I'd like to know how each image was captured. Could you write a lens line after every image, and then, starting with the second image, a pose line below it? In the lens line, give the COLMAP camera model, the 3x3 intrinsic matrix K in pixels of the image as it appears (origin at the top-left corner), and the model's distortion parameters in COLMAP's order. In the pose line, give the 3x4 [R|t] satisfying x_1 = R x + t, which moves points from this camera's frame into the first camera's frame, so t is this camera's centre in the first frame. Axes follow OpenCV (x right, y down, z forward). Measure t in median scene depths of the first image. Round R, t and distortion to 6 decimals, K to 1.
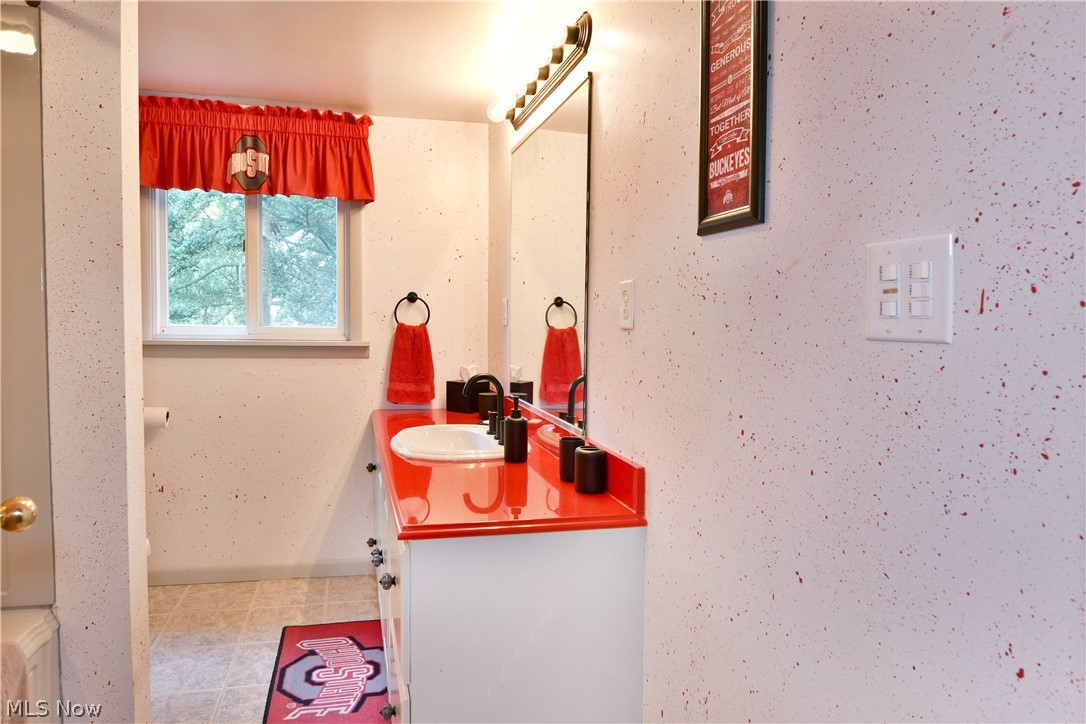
lens RADIAL K [[668.2, 0, 542.0], [0, 668.2, 363.4], [0, 0, 1]] dist [-0.012276, -0.006263]
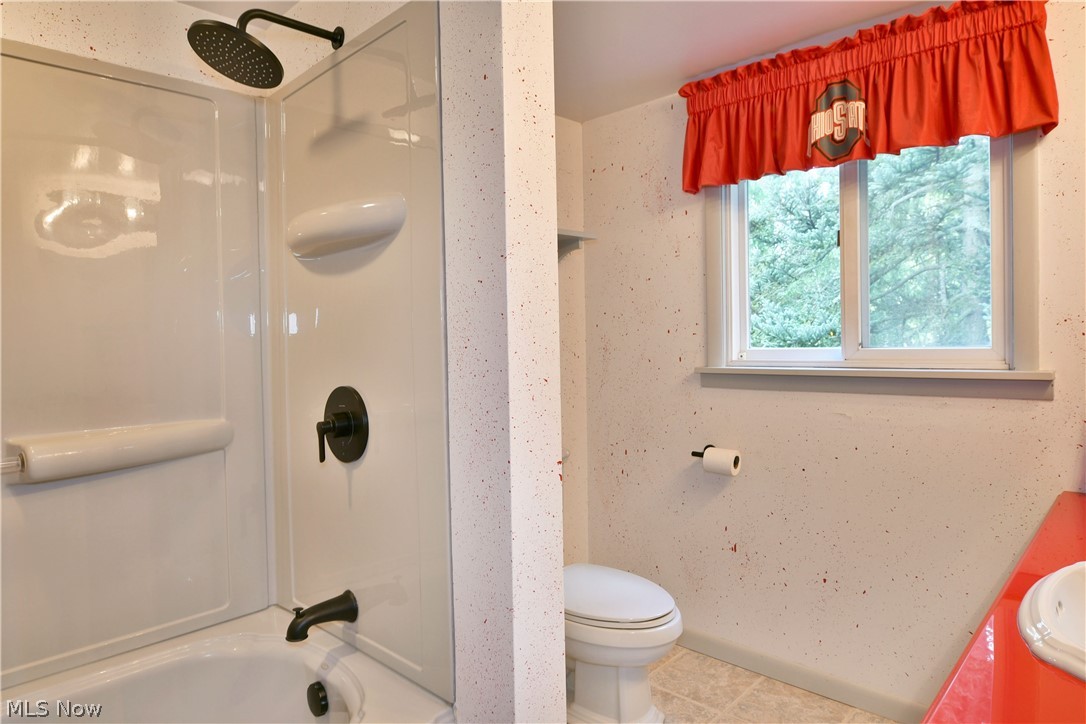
lens RADIAL K [[640.0, 0, 539.2], [0, 640.0, 359.2], [0, 0, 1]] dist [-0.014404, -0.002962]
pose [[0.486343, 0.001679, -0.873766, 0.002257], [-0.020137, 0.999754, -0.009288, -0.032892], [0.873536, 0.022113, 0.486257, 0.393765]]
